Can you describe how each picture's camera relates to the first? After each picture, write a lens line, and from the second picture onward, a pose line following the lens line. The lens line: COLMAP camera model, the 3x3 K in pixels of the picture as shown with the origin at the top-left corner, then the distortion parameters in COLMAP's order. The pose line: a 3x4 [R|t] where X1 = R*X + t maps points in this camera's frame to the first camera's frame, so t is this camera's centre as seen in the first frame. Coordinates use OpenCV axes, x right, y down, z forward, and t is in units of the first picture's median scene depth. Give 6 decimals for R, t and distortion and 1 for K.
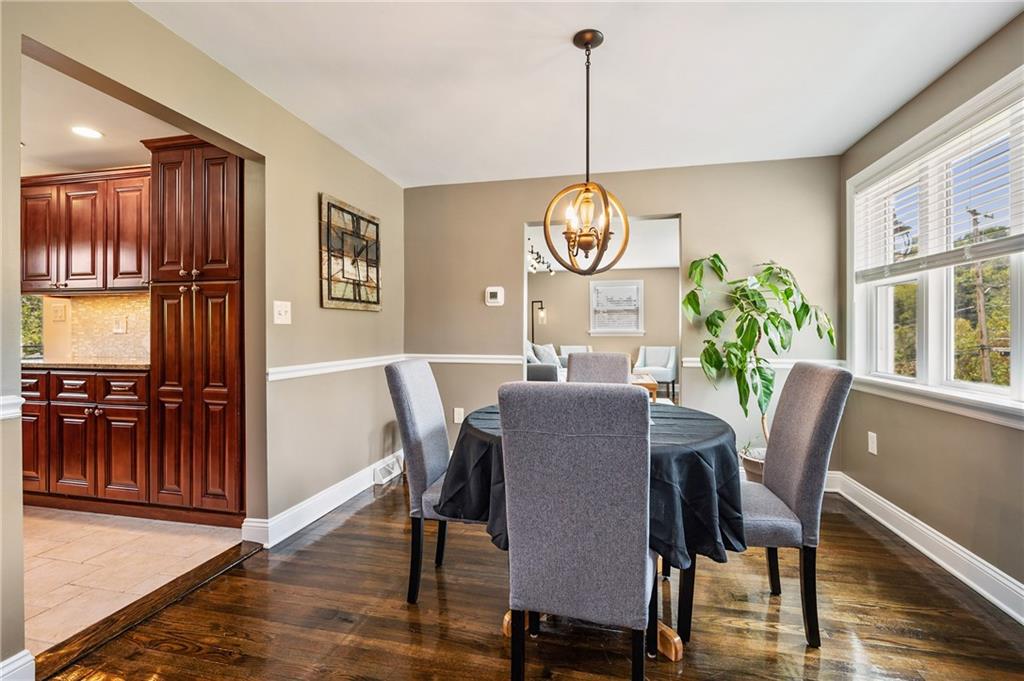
lens RADIAL K [[459.0, 0, 510.9], [0, 459.0, 332.7], [0, 0, 1]] dist [0.001109, -0.000284]
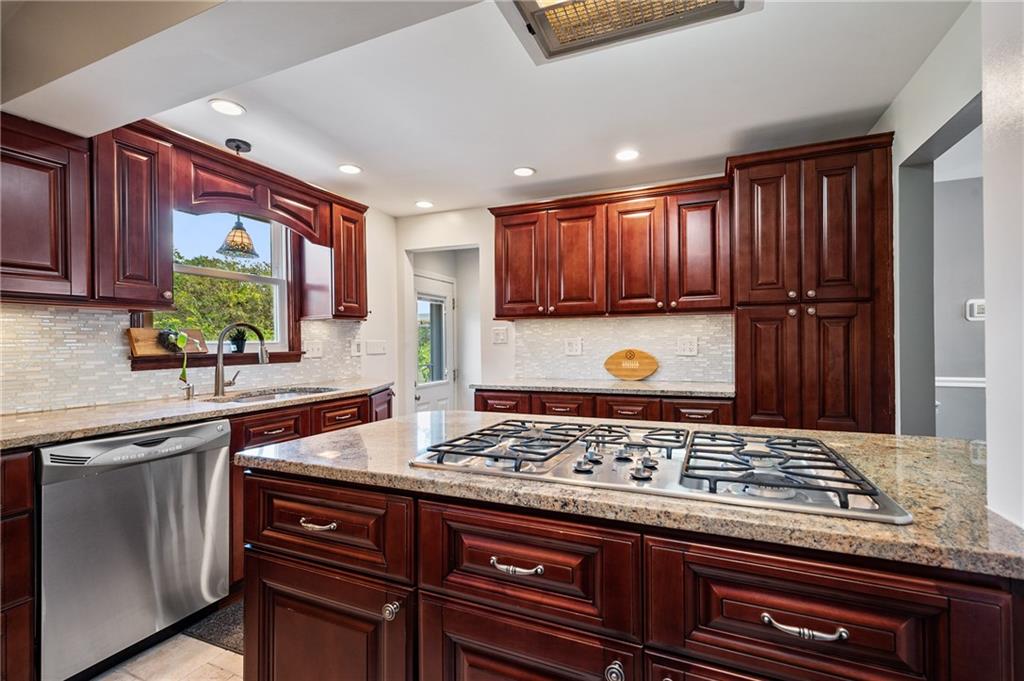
lens RADIAL K [[459.0, 0, 503.7], [0, 459.0, 341.3], [0, 0, 1]] dist [0.001109, -0.000284]
pose [[0.980488, -0.010412, -0.196305, -0.784031], [0.009999, 0.999945, -0.003091, -0.027586], [0.196326, 0.001067, 0.980538, -0.020433]]
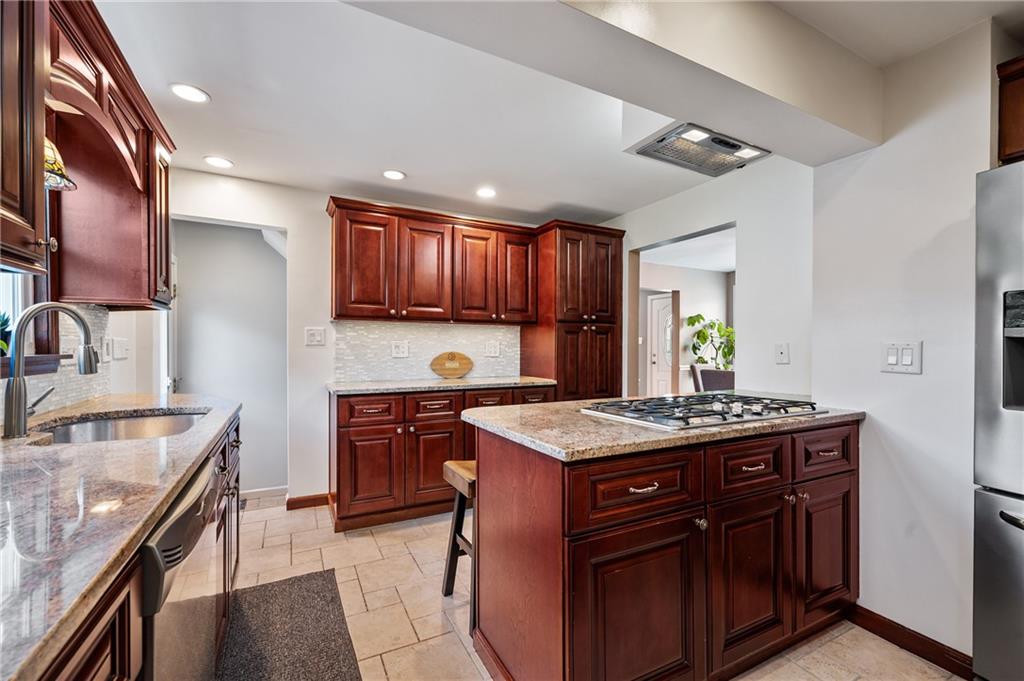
lens RADIAL K [[438.2, 0, 520.7], [0, 438.2, 348.7], [0, 0, 1]] dist [0.002654, 0.000093]
pose [[0.759107, -0.000983, 0.650965, -1.270563], [-0.004565, 0.999966, 0.006833, -0.026737], [-0.650950, -0.008158, 0.759077, 0.043527]]
